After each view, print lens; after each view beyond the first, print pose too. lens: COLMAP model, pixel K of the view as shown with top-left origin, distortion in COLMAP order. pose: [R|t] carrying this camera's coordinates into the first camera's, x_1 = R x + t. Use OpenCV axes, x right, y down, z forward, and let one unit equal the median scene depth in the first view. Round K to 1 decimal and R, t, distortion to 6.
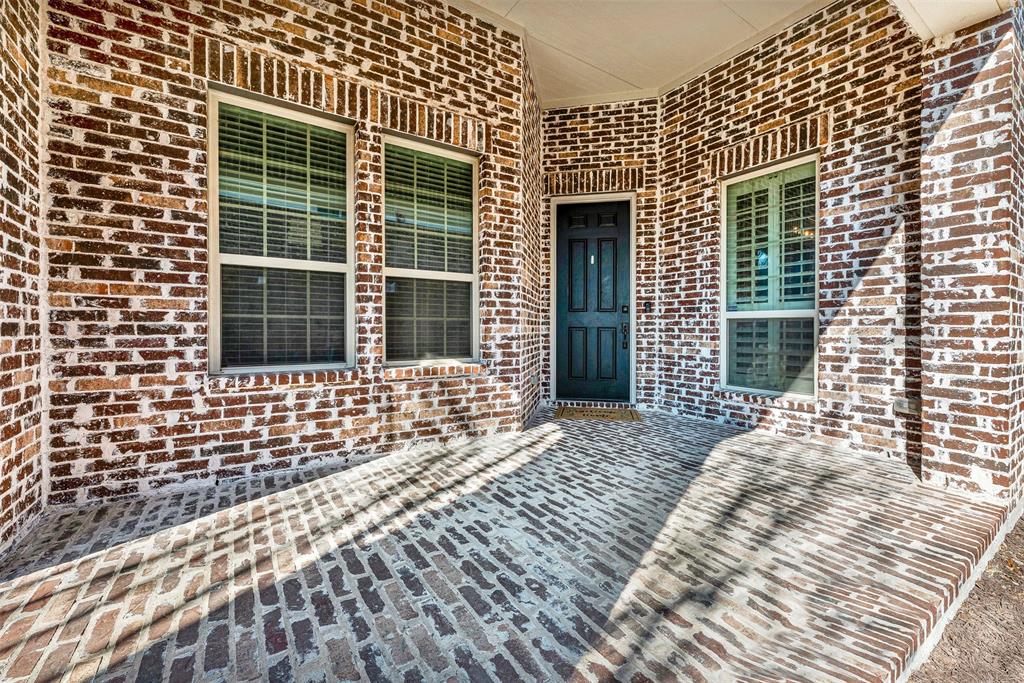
lens RADIAL K [[417.7, 0, 514.6], [0, 417.7, 336.9], [0, 0, 1]] dist [0.000276, -0.000070]
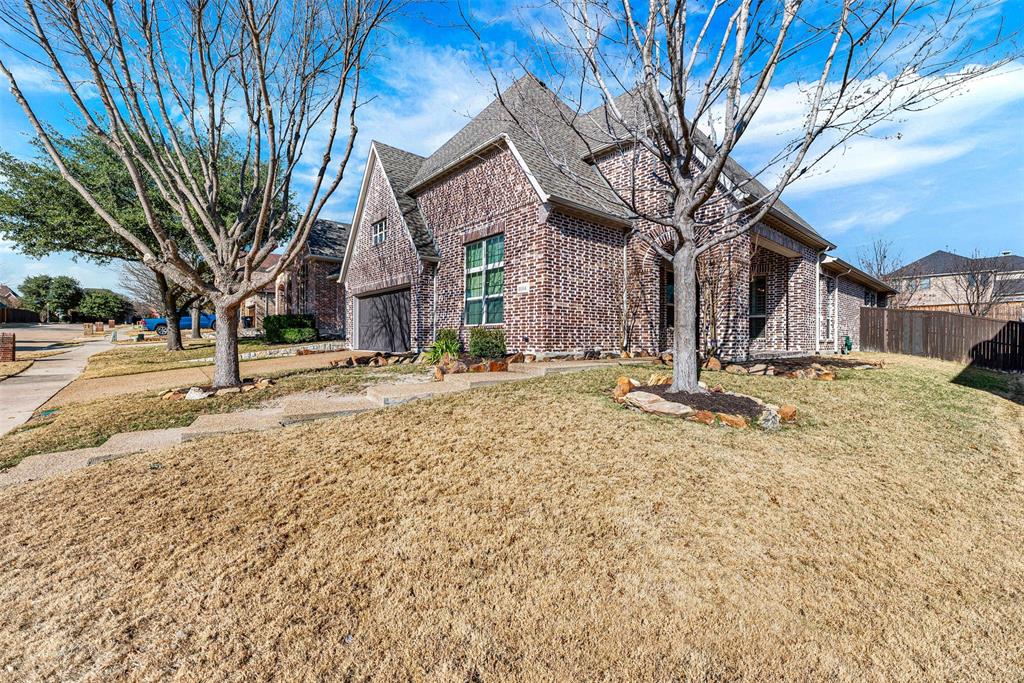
lens RADIAL K [[417.7, 0, 509.8], [0, 417.7, 341.2], [0, 0, 1]] dist [0.000276, -0.000070]
pose [[0.991055, 0.000999, 0.133452, -2.874168], [-0.000382, 0.999989, -0.004651, 0.269025], [-0.133455, 0.004559, 0.991044, -3.369785]]
